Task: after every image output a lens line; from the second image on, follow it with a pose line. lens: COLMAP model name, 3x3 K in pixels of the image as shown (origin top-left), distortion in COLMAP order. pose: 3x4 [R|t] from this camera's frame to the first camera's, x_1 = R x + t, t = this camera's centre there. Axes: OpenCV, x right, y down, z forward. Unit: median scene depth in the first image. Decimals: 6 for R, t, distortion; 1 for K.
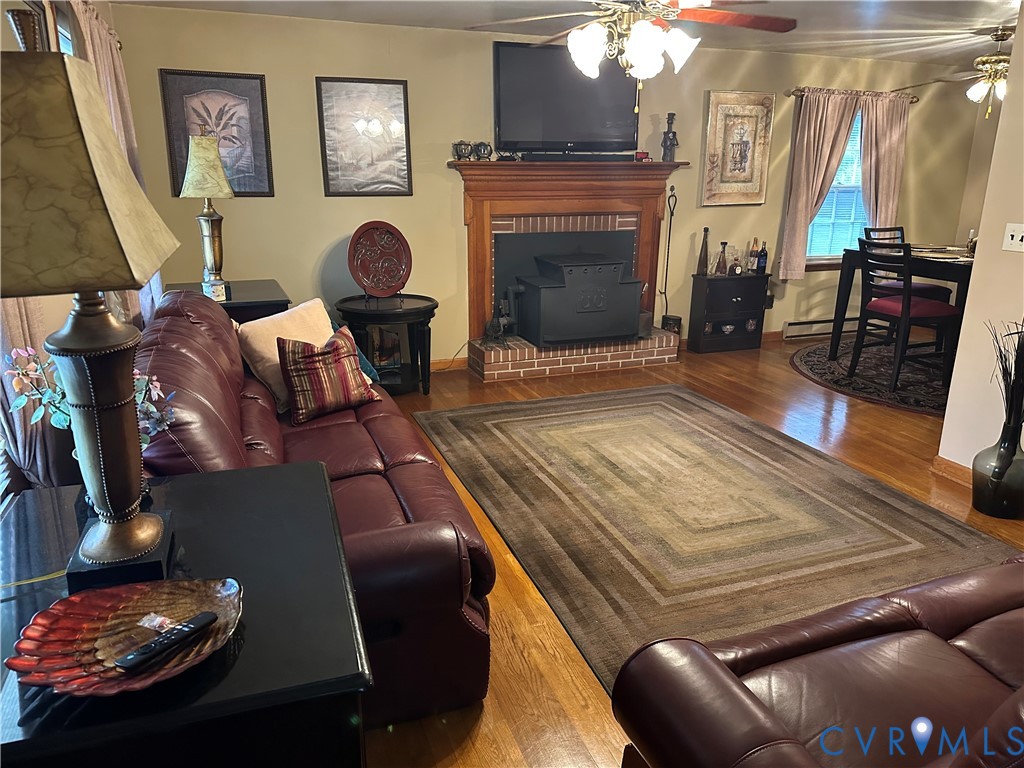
lens RADIAL K [[719.2, 0, 511.9], [0, 719.2, 382.0], [0, 0, 1]] dist [-0.002021, -0.001235]
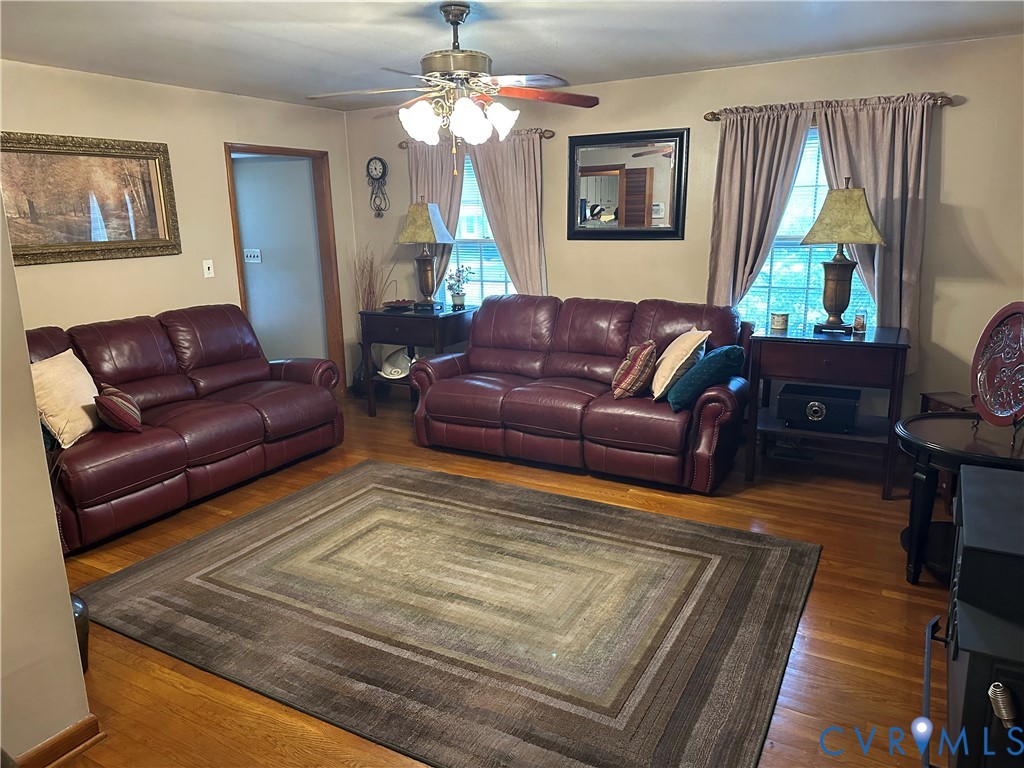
lens RADIAL K [[719.2, 0, 514.6], [0, 719.2, 382.9], [0, 0, 1]] dist [-0.002021, -0.001235]
pose [[-0.766159, 0.153671, -0.624008, 0.619056], [-0.166015, 0.890705, 0.423183, -0.422923], [0.620838, 0.427820, -0.656910, 1.416275]]
